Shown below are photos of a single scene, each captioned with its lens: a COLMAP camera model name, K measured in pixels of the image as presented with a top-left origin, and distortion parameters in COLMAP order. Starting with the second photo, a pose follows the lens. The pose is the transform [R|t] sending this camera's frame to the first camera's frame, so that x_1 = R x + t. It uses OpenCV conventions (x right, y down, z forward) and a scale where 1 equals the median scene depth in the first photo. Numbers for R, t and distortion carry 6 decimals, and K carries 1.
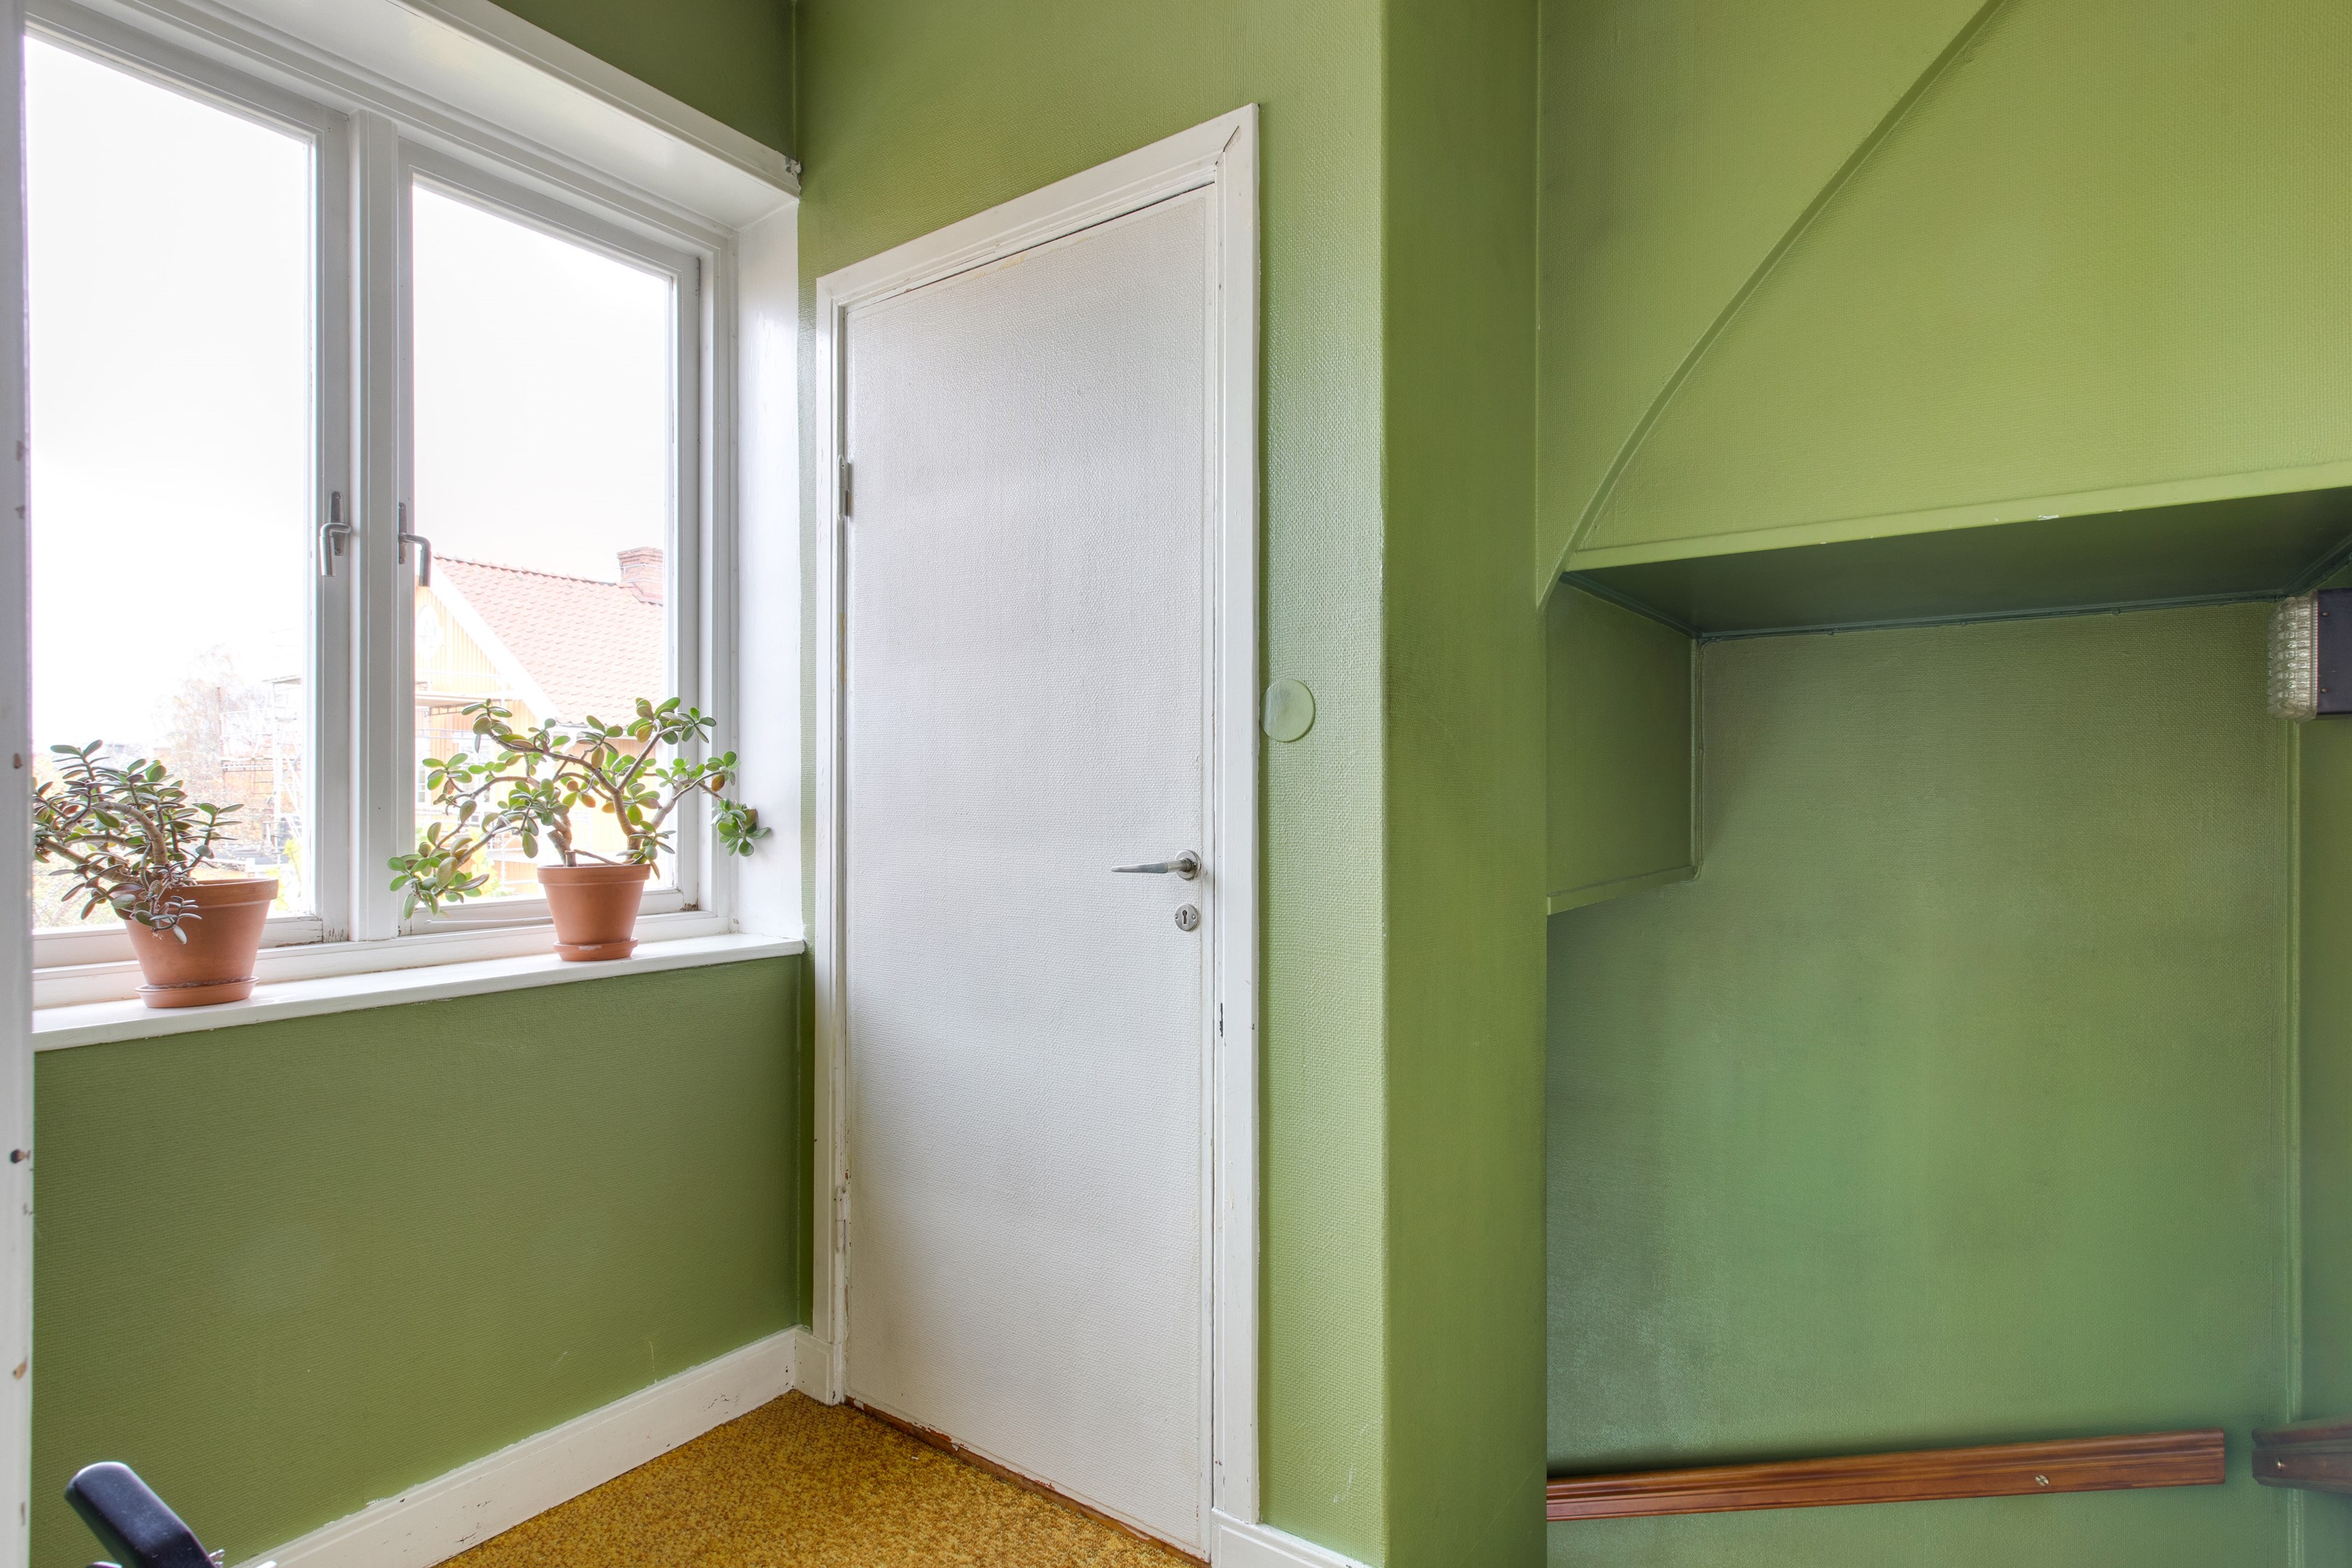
lens RADIAL K [[1180.9, 0, 1174.2], [0, 1180.9, 787.4], [0, 0, 1]] dist [-0.001469, -0.000332]
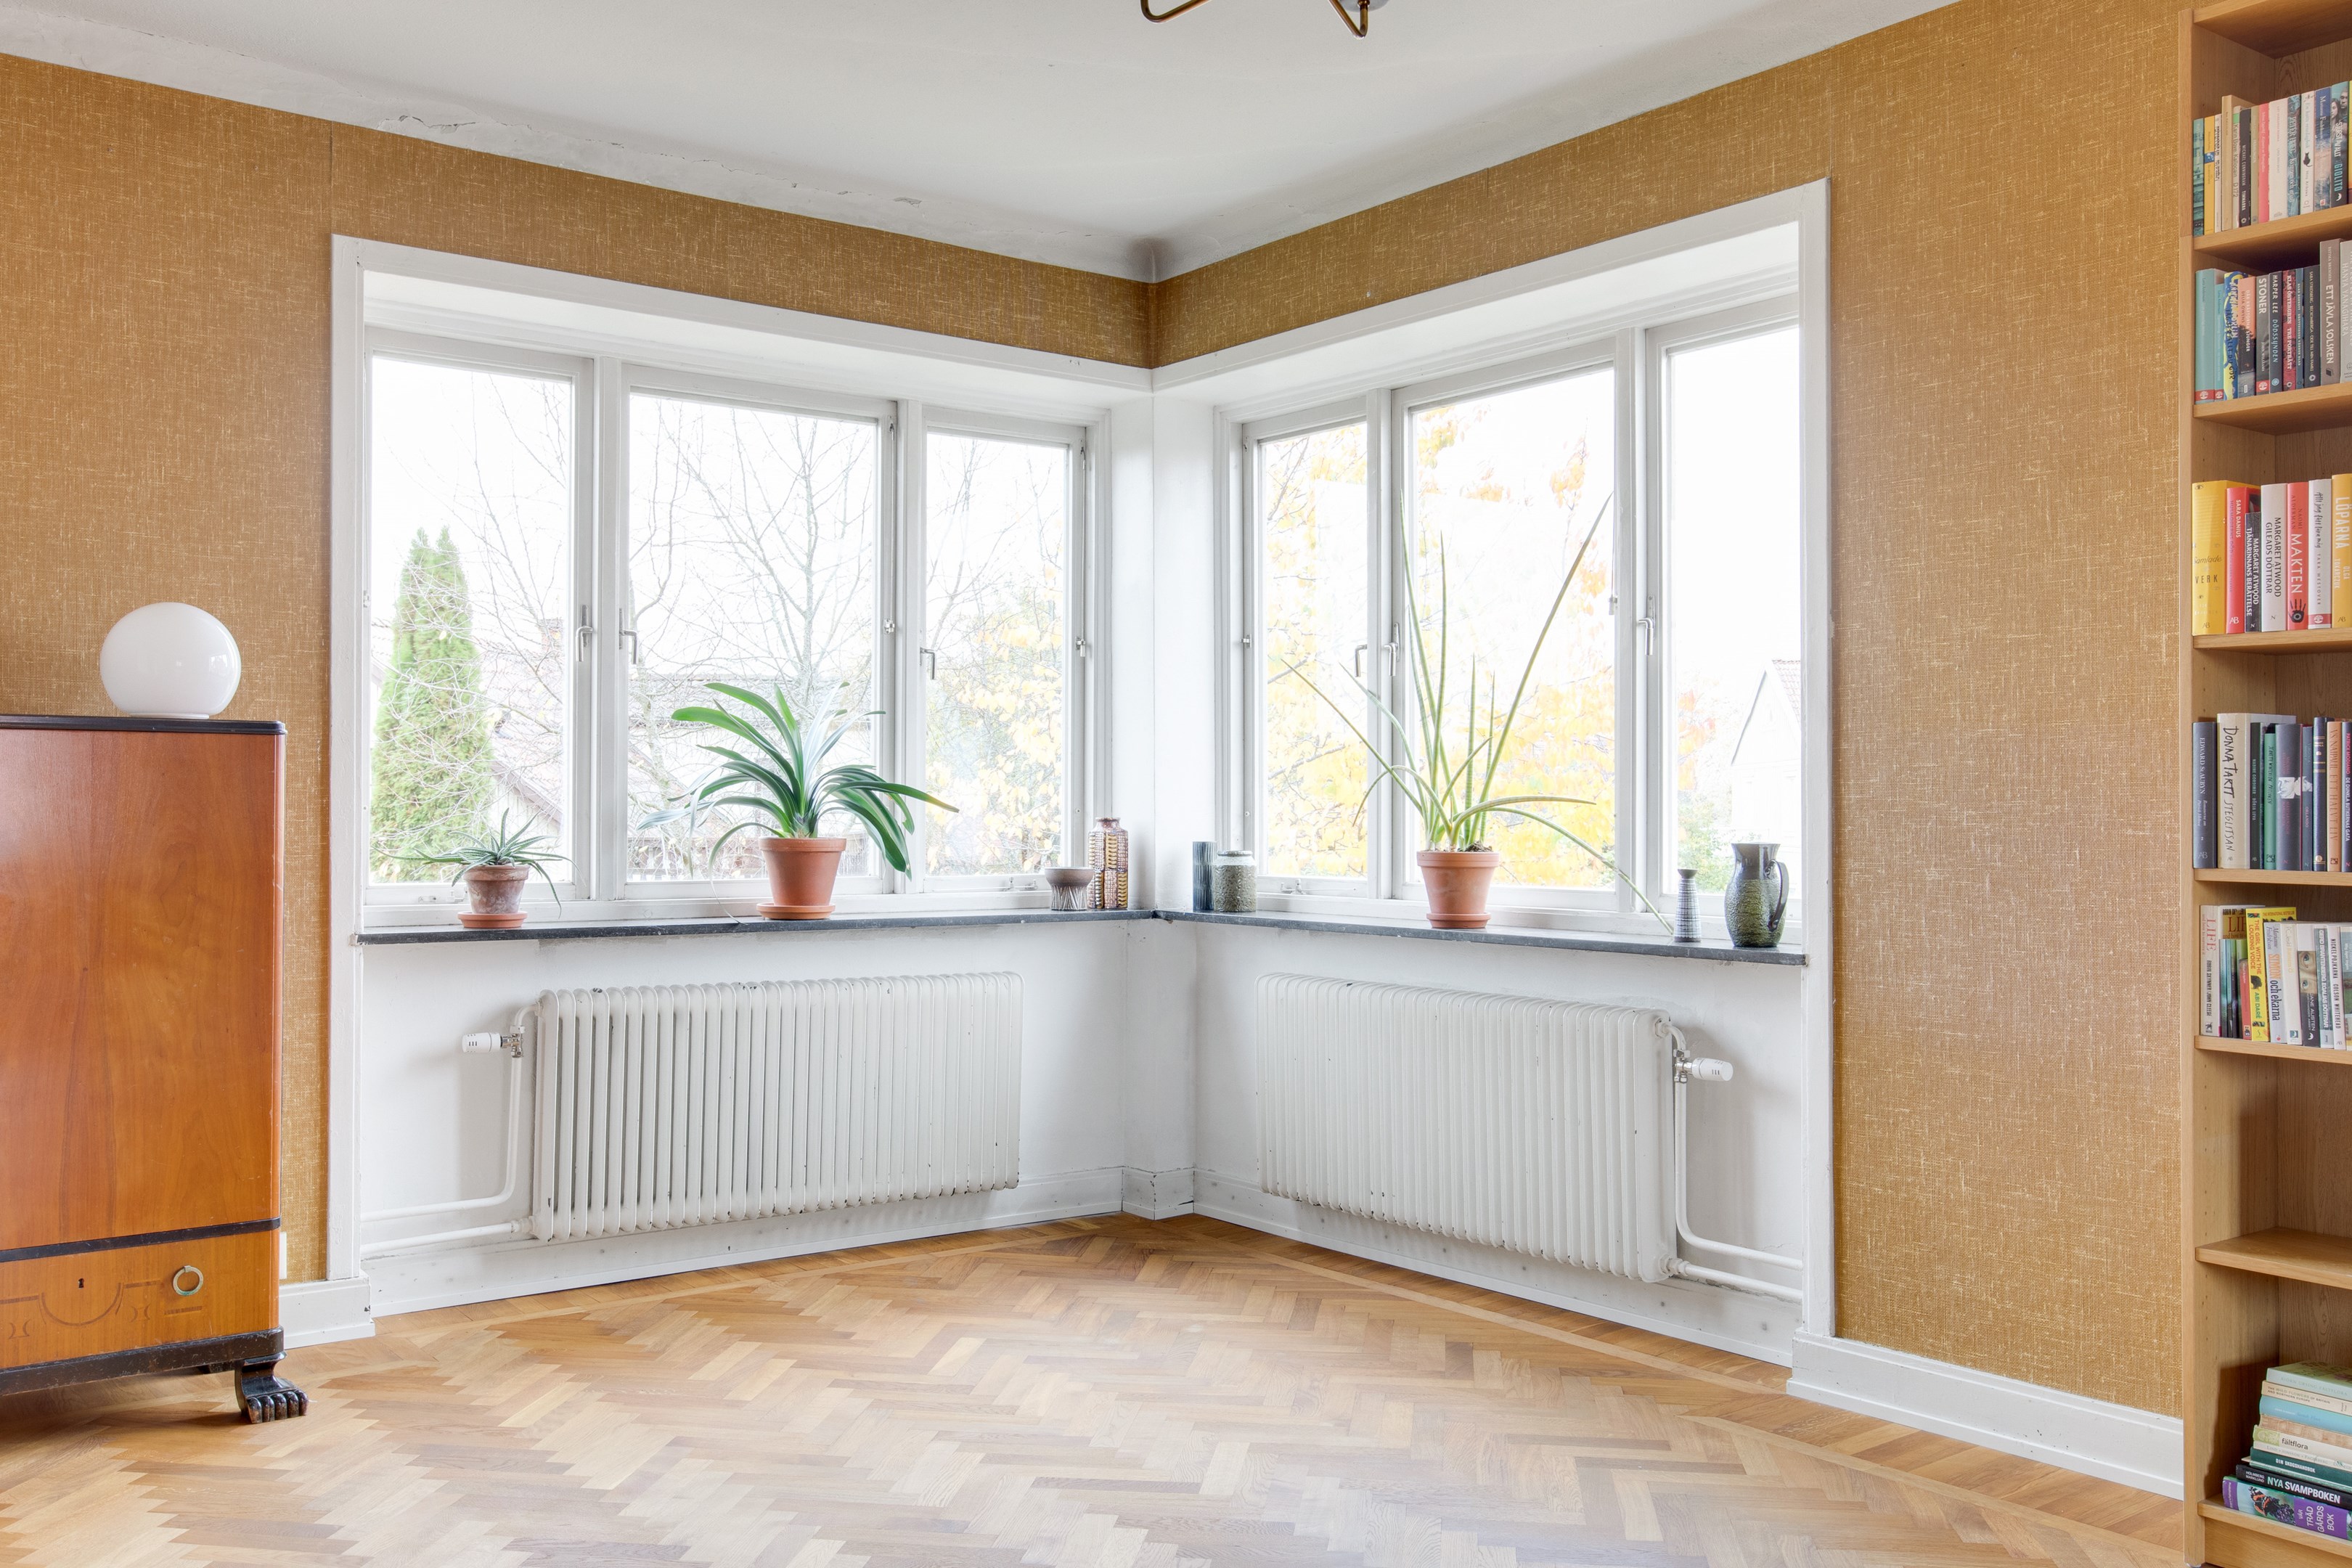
lens RADIAL K [[2043.3, 0, 1175.9], [0, 2043.3, 780.4], [0, 0, 1]] dist [0.030793, 0.015374]
pose [[0.945419, 0.004190, -0.325832, 0.909126], [-0.008835, 0.999879, -0.012778, 0.009612], [0.325739, 0.014959, 0.945341, -1.298795]]
